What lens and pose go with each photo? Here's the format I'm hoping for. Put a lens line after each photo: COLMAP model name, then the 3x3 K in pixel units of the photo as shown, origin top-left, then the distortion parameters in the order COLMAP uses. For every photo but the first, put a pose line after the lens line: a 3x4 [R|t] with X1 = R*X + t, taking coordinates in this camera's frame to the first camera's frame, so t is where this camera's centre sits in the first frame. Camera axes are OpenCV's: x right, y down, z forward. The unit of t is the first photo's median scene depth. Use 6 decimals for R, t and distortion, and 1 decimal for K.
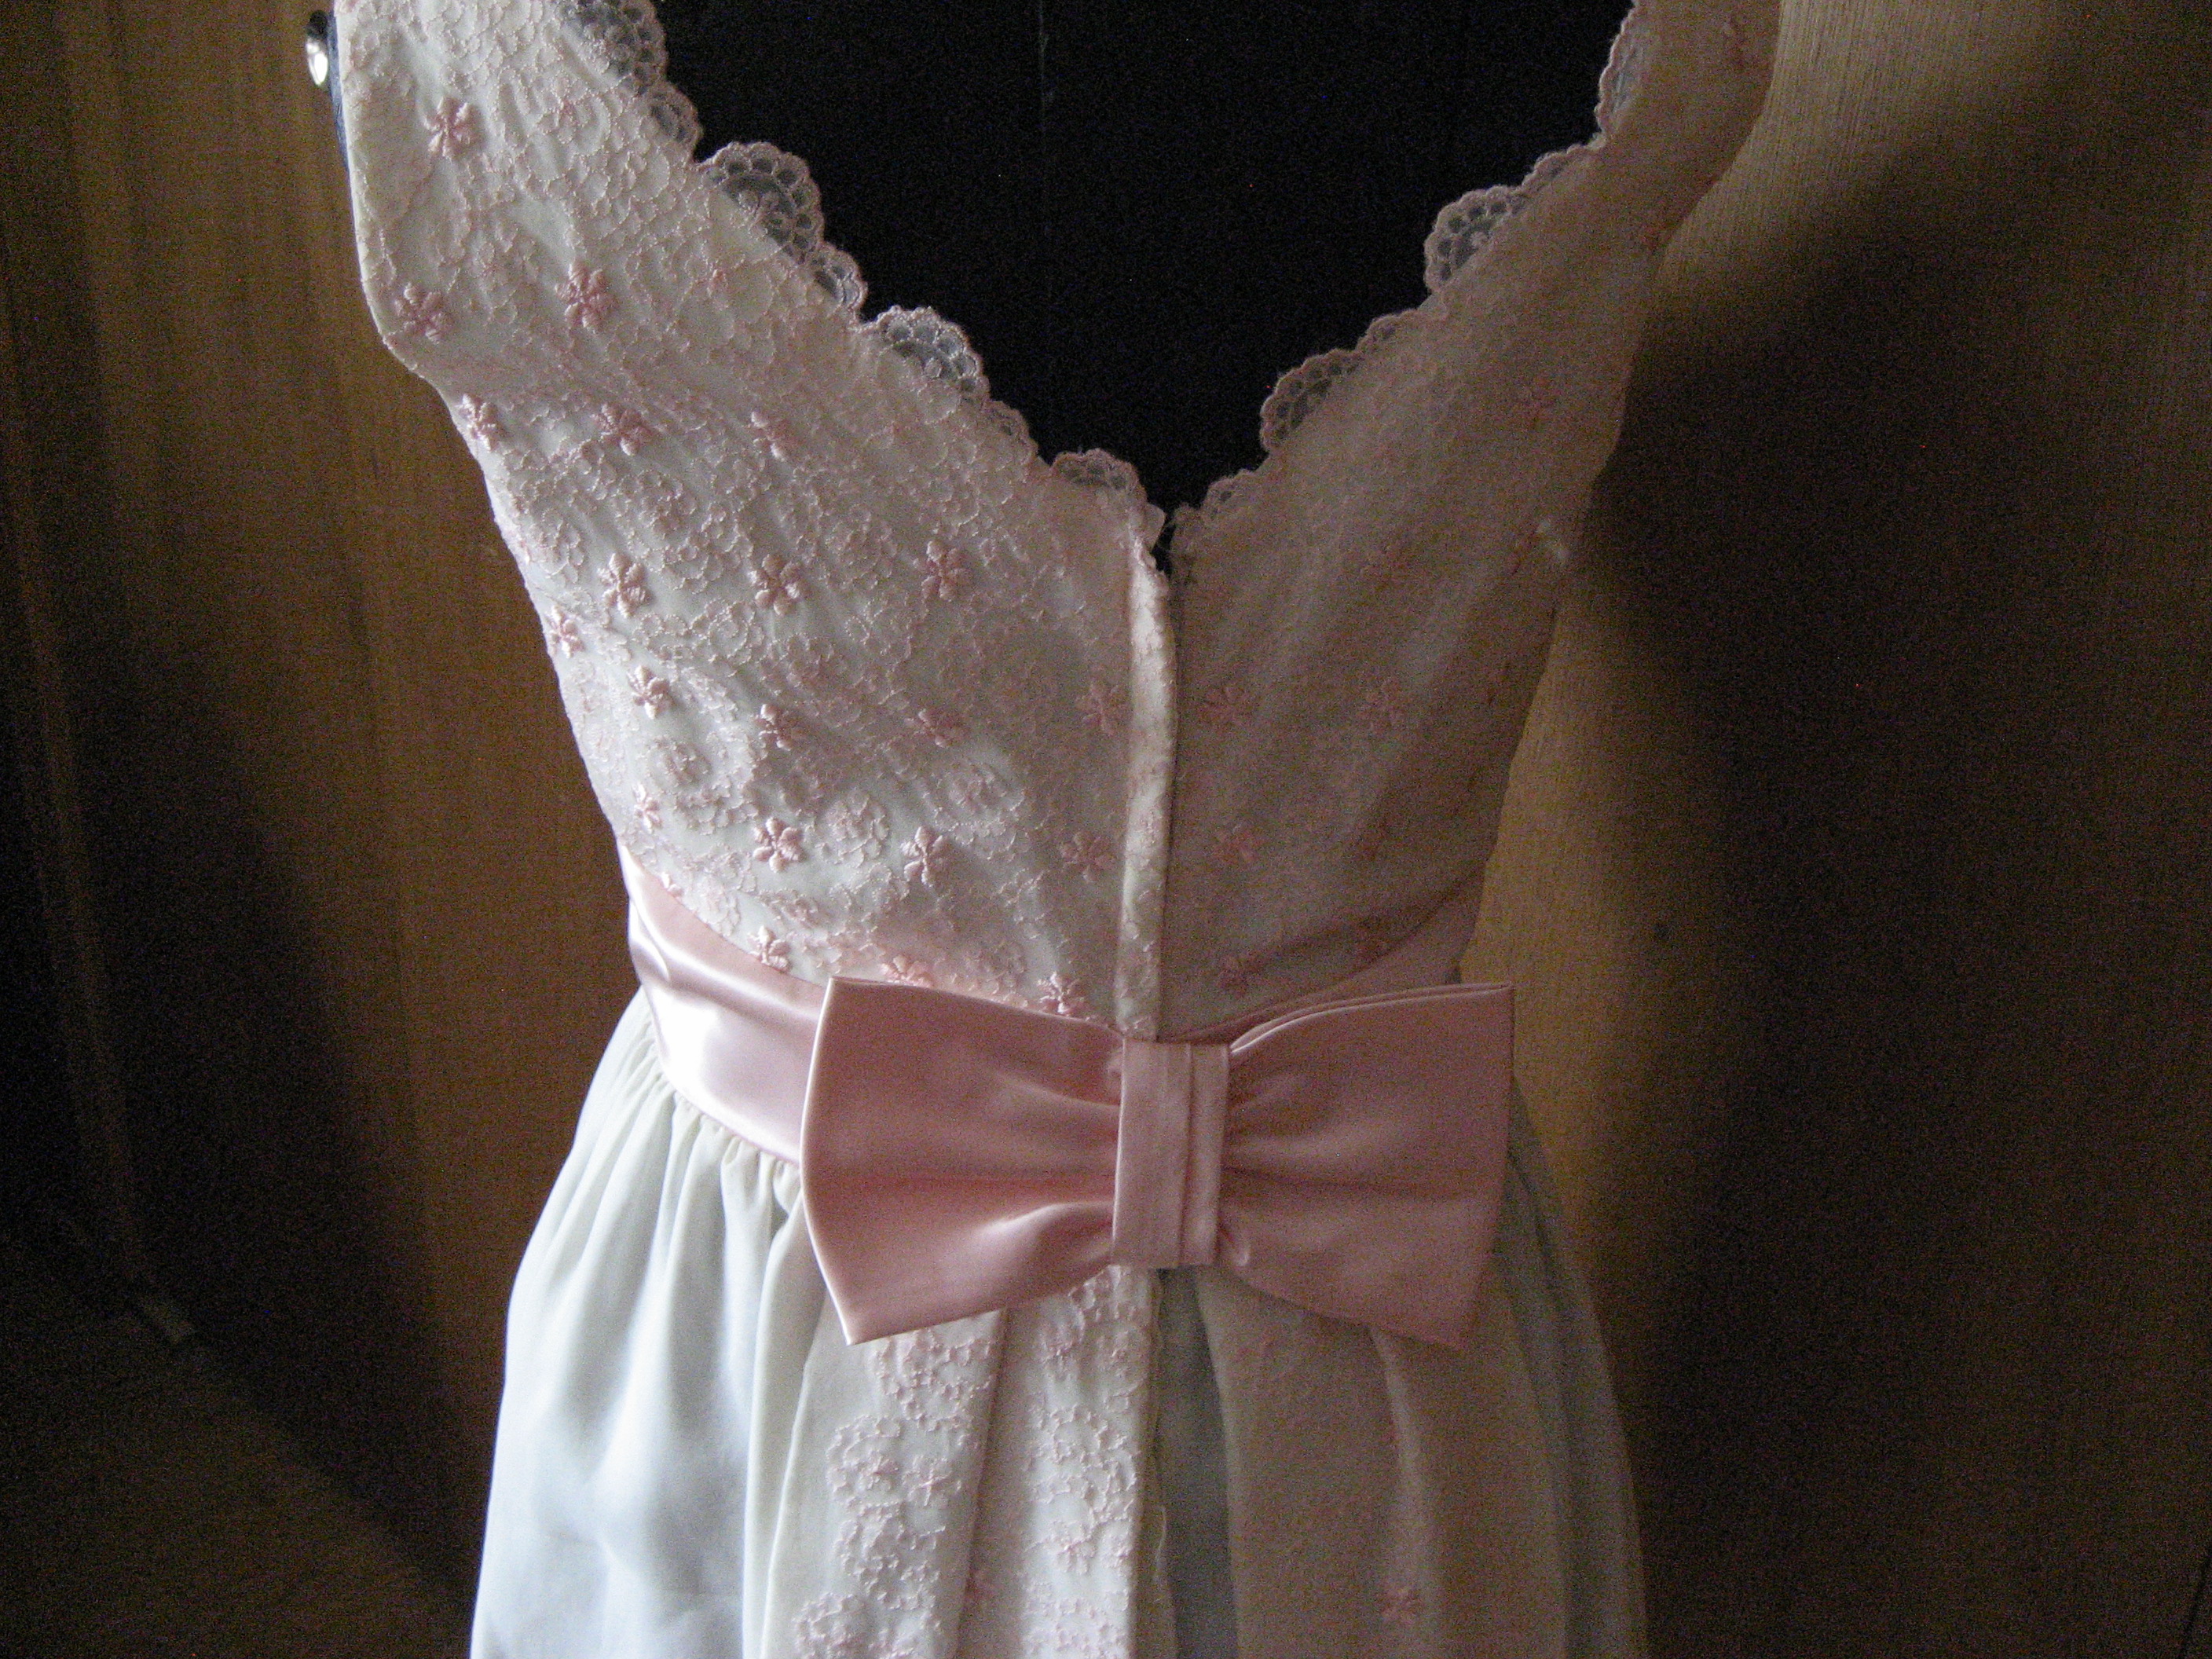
lens RADIAL K [[2208.6, 0, 1106.0], [0, 2208.6, 829.5], [0, 0, 1]] dist [-0.165129, 0.153932]
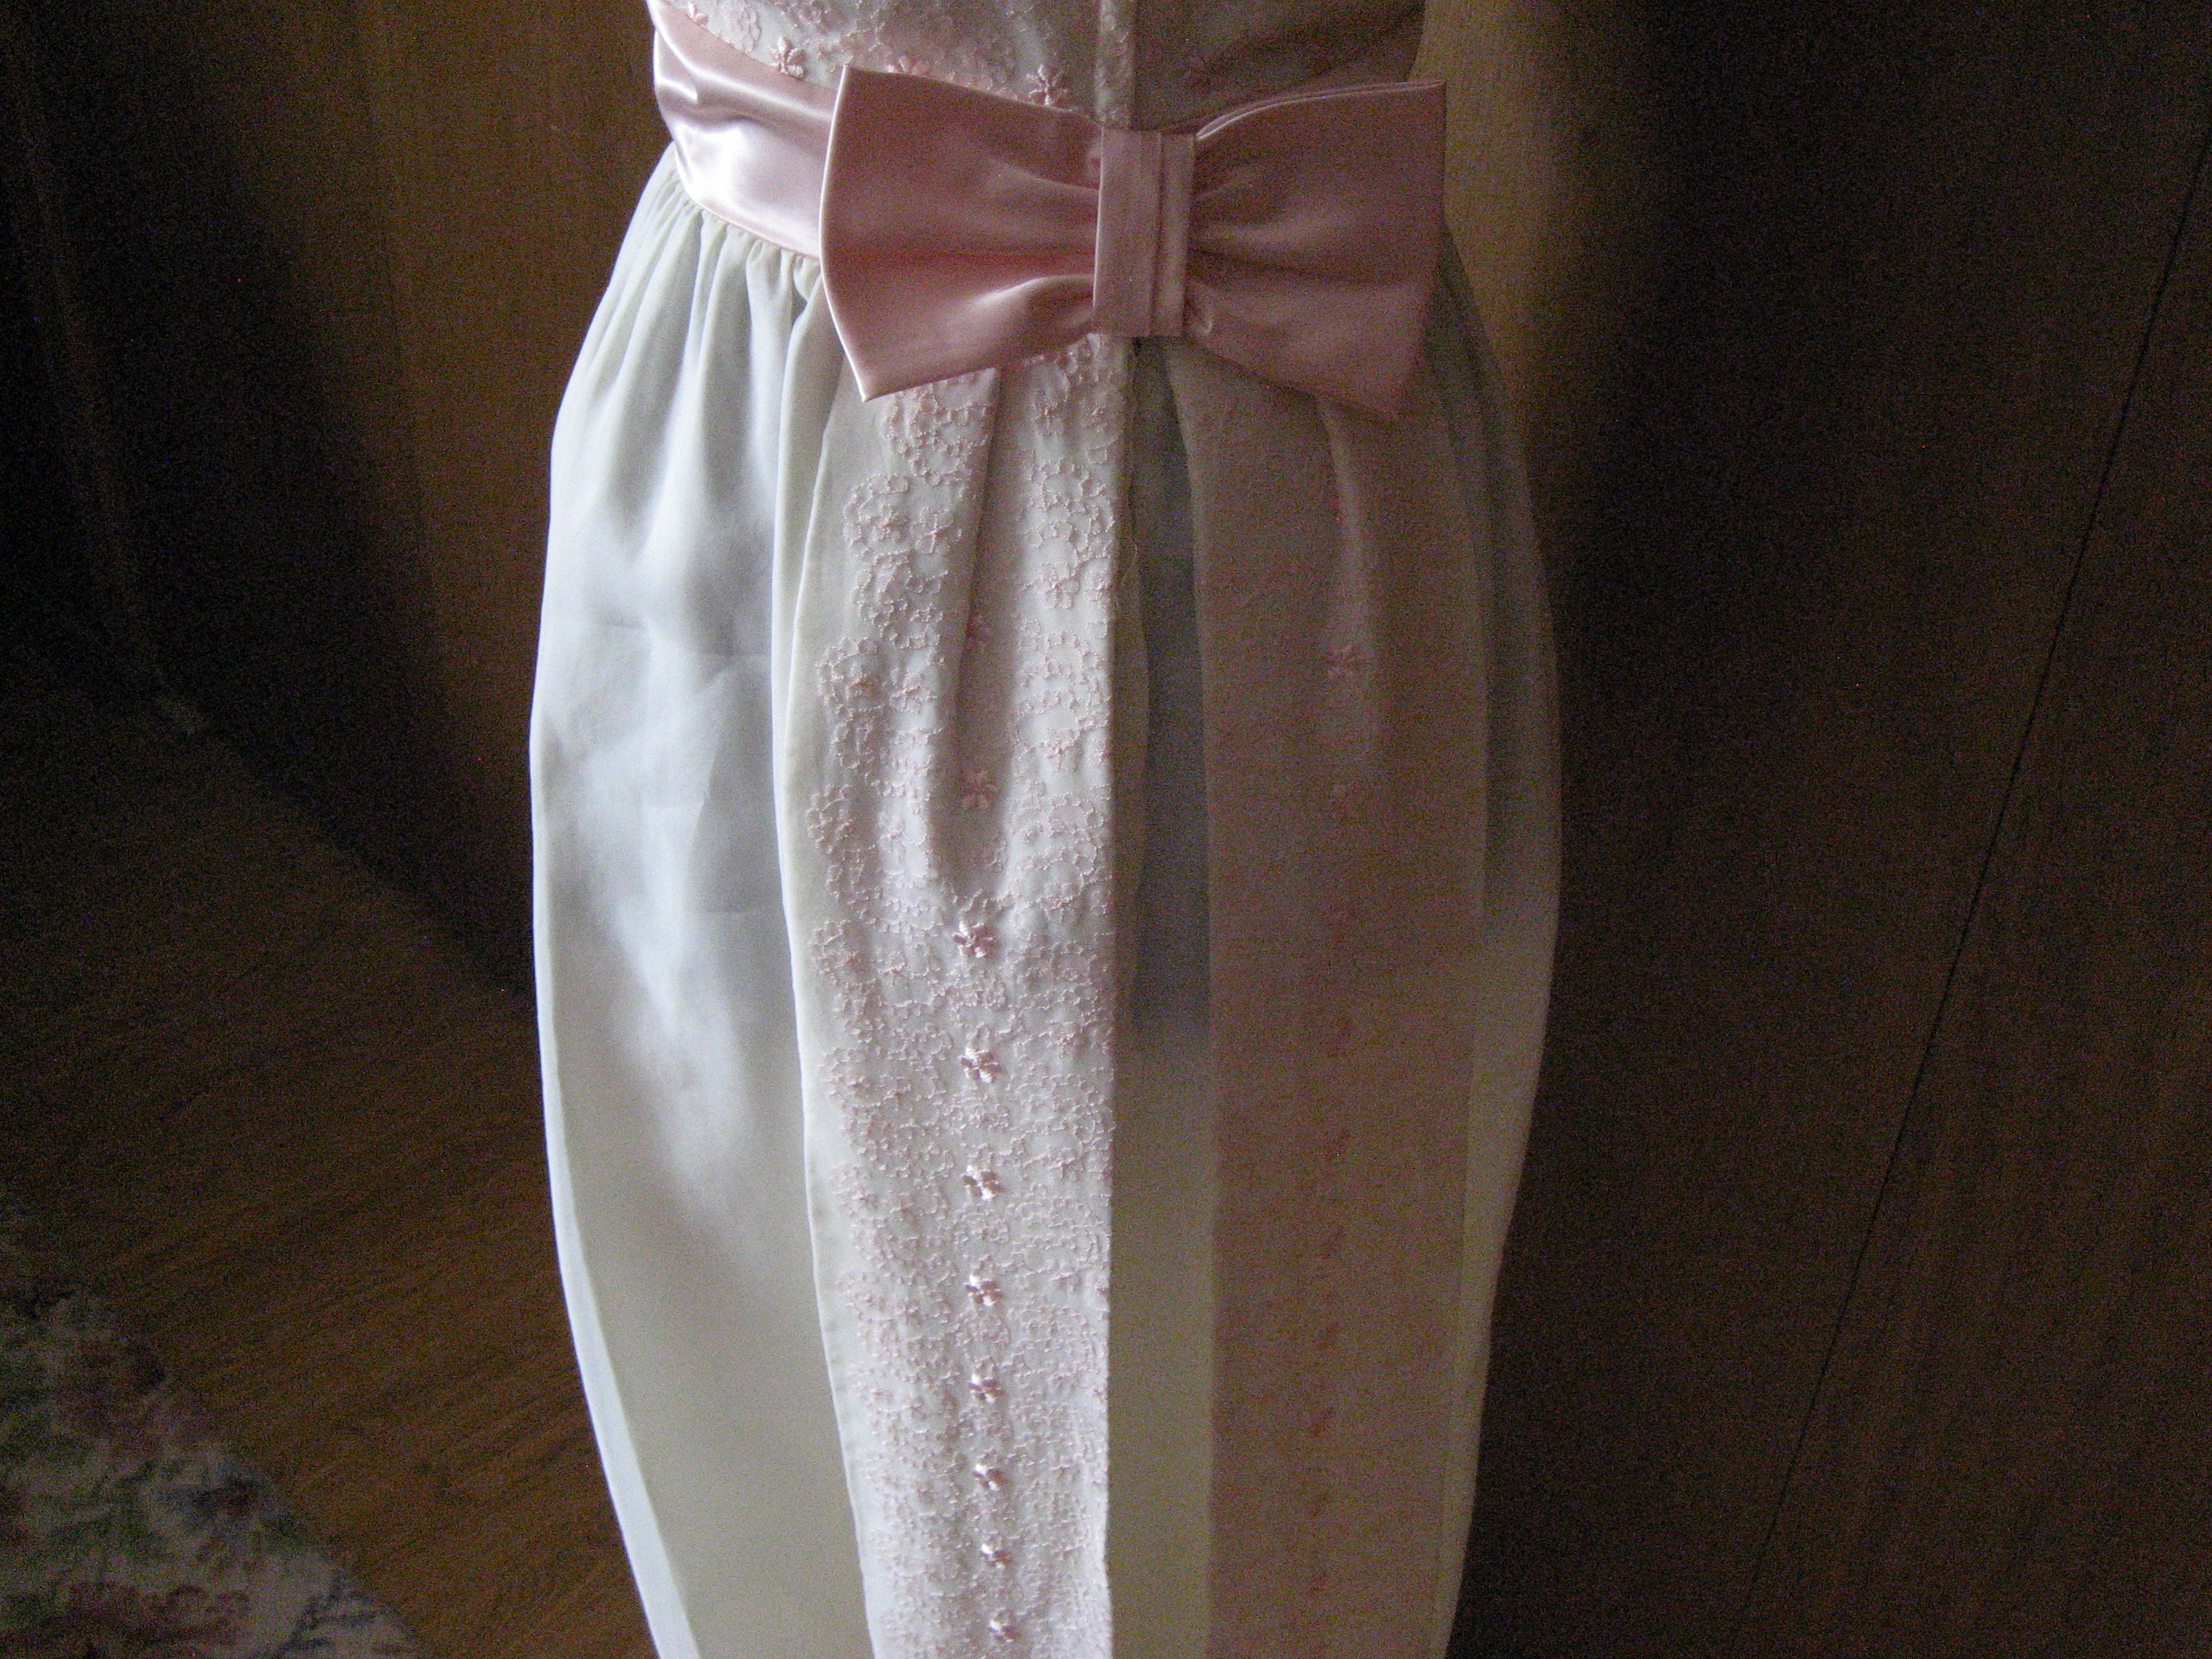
lens RADIAL K [[2208.6, 0, 1106.0], [0, 2208.6, 829.5], [0, 0, 1]] dist [-0.165129, 0.153932]
pose [[0.999857, -0.005053, 0.016147, -0.009863], [0.001508, 0.977183, 0.212393, 0.206974], [-0.016852, -0.212338, 0.977051, -0.169735]]
